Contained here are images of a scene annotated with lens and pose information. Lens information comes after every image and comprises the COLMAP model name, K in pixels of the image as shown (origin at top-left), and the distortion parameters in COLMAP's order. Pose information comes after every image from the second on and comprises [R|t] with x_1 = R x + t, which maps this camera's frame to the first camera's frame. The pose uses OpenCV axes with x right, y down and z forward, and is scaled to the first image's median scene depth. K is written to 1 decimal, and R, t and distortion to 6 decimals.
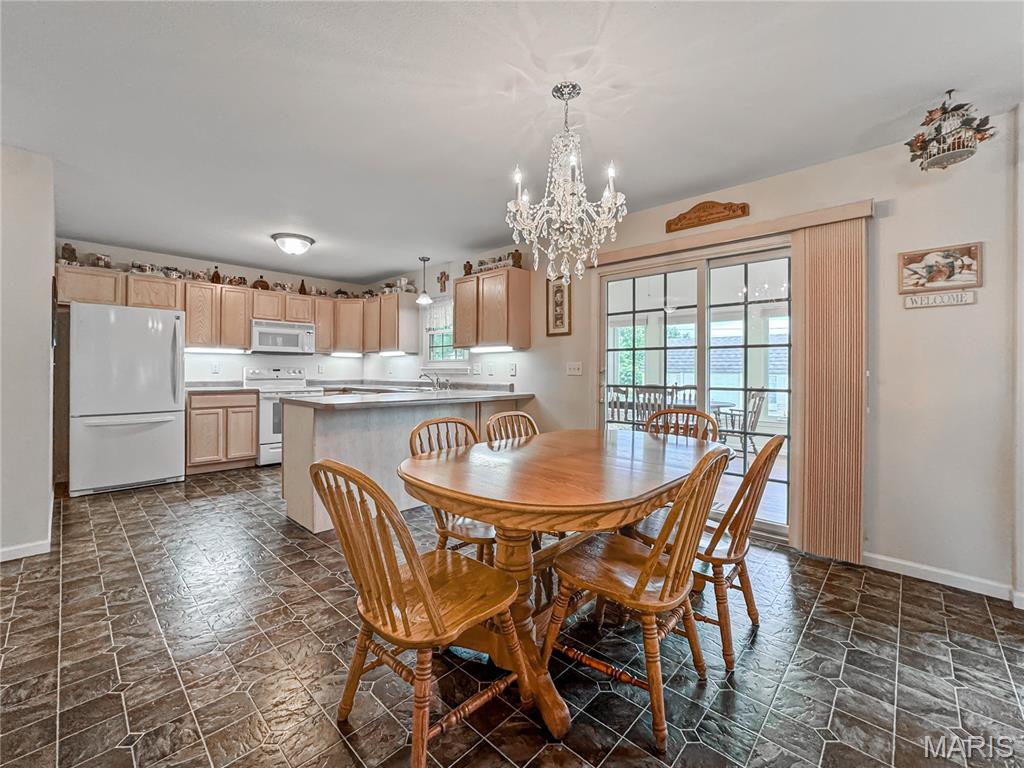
lens RADIAL K [[418.8, 0, 502.0], [0, 418.8, 370.1], [0, 0, 1]] dist [-0.030802, 0.007836]
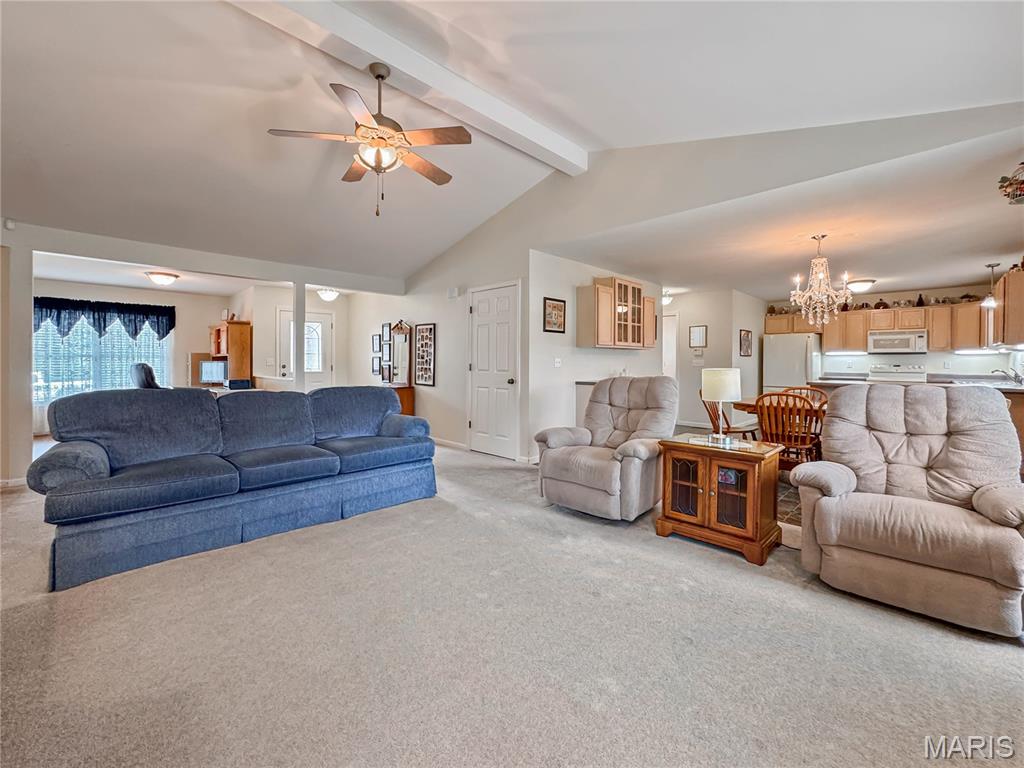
lens RADIAL K [[418.8, 0, 506.7], [0, 418.8, 367.2], [0, 0, 1]] dist [-0.030802, 0.007836]
pose [[-0.026843, 0.001750, -0.999638, 0.923546], [-0.007225, 0.999972, 0.001945, 0.011284], [0.999614, 0.007275, -0.026830, -0.250797]]
